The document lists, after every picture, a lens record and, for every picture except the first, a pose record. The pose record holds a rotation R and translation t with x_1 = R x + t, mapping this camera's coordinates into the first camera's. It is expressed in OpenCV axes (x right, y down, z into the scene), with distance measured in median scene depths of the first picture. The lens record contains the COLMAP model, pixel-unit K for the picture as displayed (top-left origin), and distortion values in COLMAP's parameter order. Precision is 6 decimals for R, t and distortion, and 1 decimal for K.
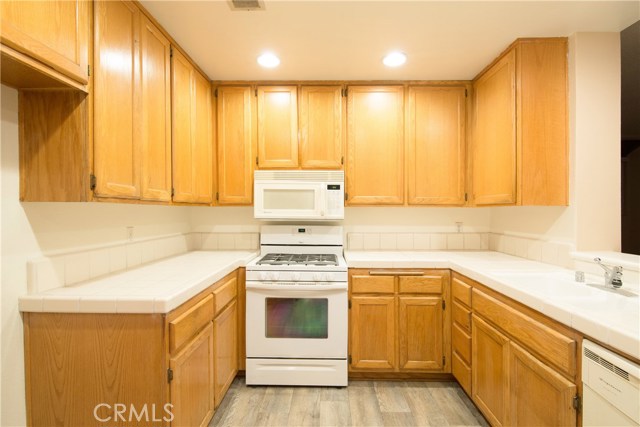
lens RADIAL K [[310.1, 0, 328.4], [0, 310.1, 216.5], [0, 0, 1]] dist [0.000812, -0.001637]
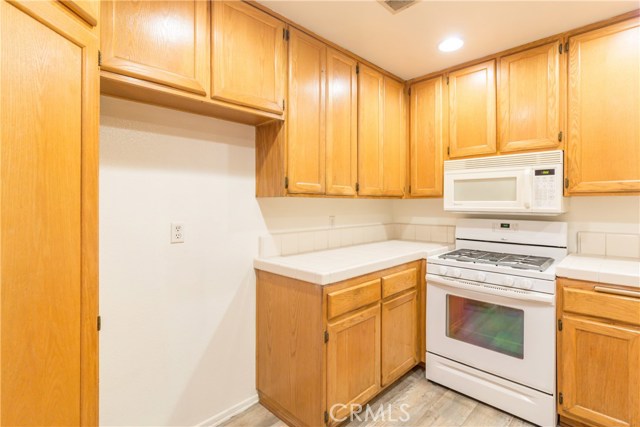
lens RADIAL K [[310.1, 0, 331.1], [0, 310.1, 205.2], [0, 0, 1]] dist [0.000812, -0.001637]
pose [[0.729687, -0.001656, -0.683779, 0.189990], [-0.007801, 0.999912, -0.010747, 0.002287], [0.683736, 0.013176, 0.729610, 0.062481]]
